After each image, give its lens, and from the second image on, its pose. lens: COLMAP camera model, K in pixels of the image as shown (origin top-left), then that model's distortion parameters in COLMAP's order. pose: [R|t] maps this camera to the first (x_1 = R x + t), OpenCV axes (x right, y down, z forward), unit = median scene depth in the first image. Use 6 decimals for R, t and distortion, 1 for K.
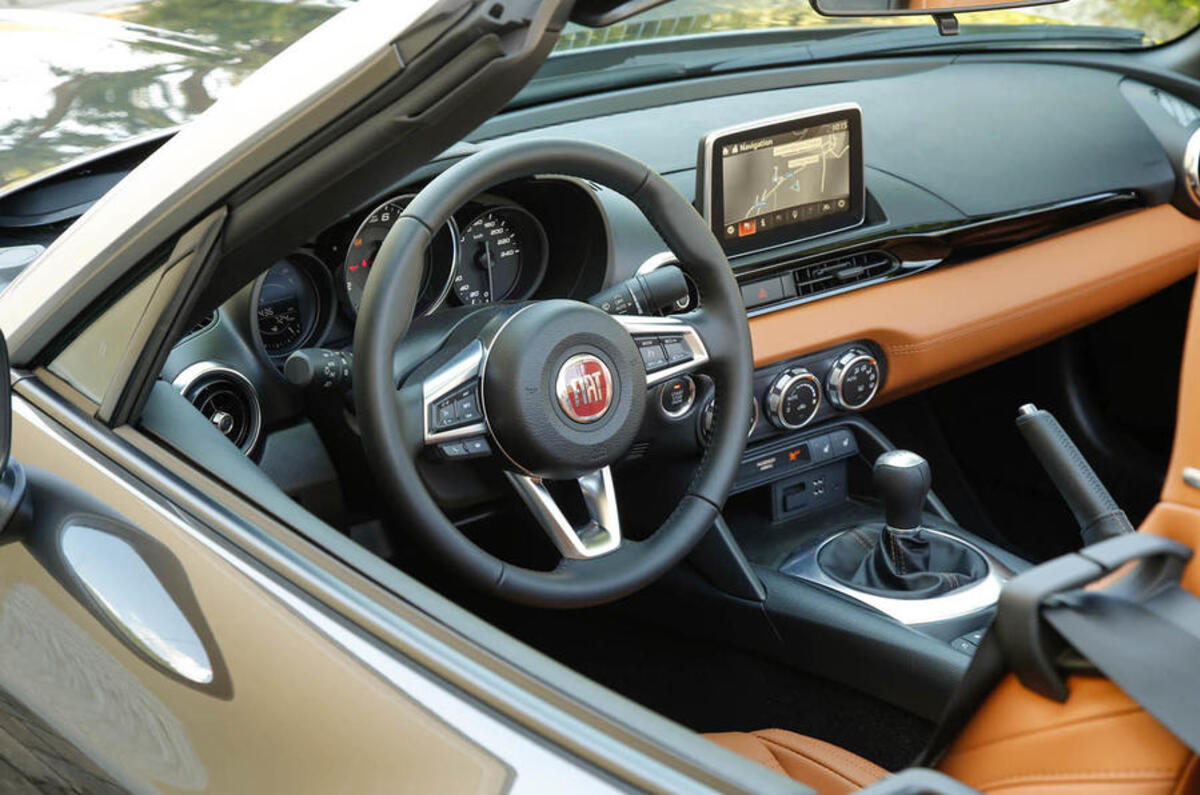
lens RADIAL K [[2525.9, 0, 600.0], [0, 2525.9, 397.5], [0, 0, 1]] dist [0.692644, -5.140843]
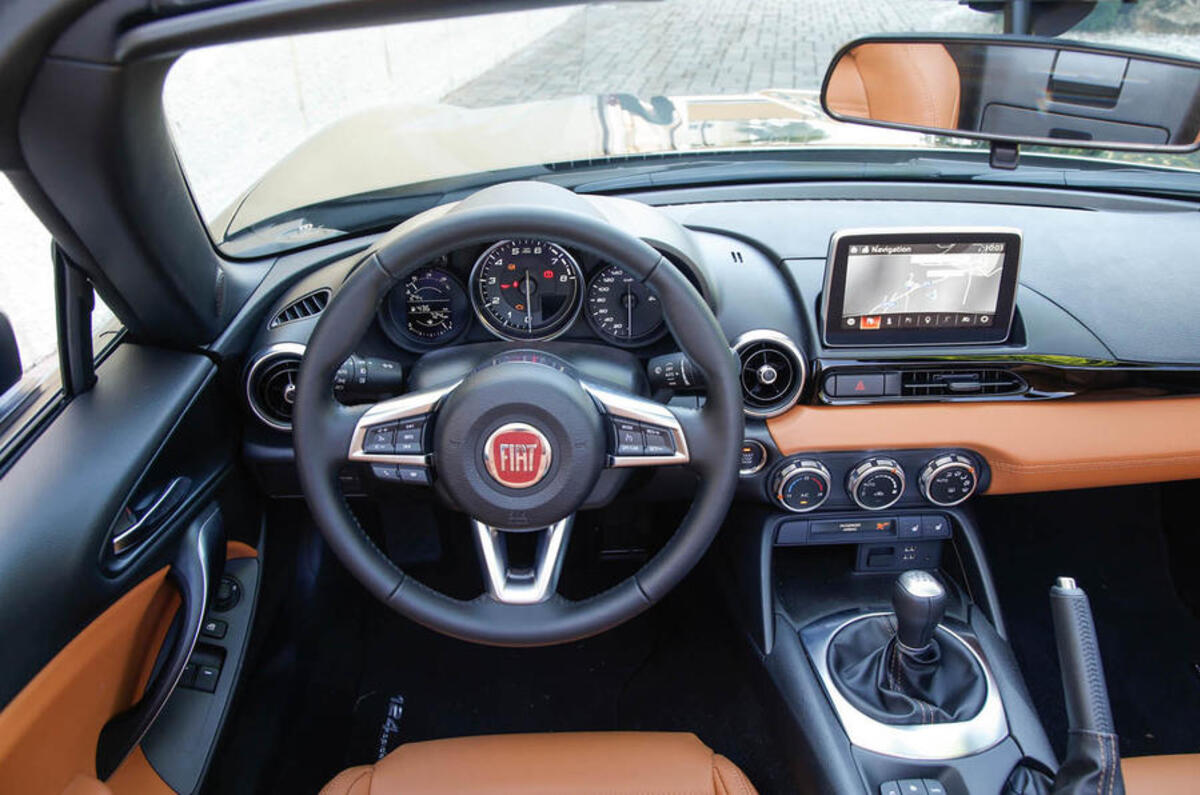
lens RADIAL K [[936.2, 0, 599.5], [0, 936.2, 403.8], [0, 0, 1]] dist [-0.052035, 0.001345]
pose [[0.804143, 0.277451, -0.525714, 0.182653], [-0.196249, 0.958717, 0.205787, -0.092350], [0.561107, -0.062311, 0.825395, 0.602145]]
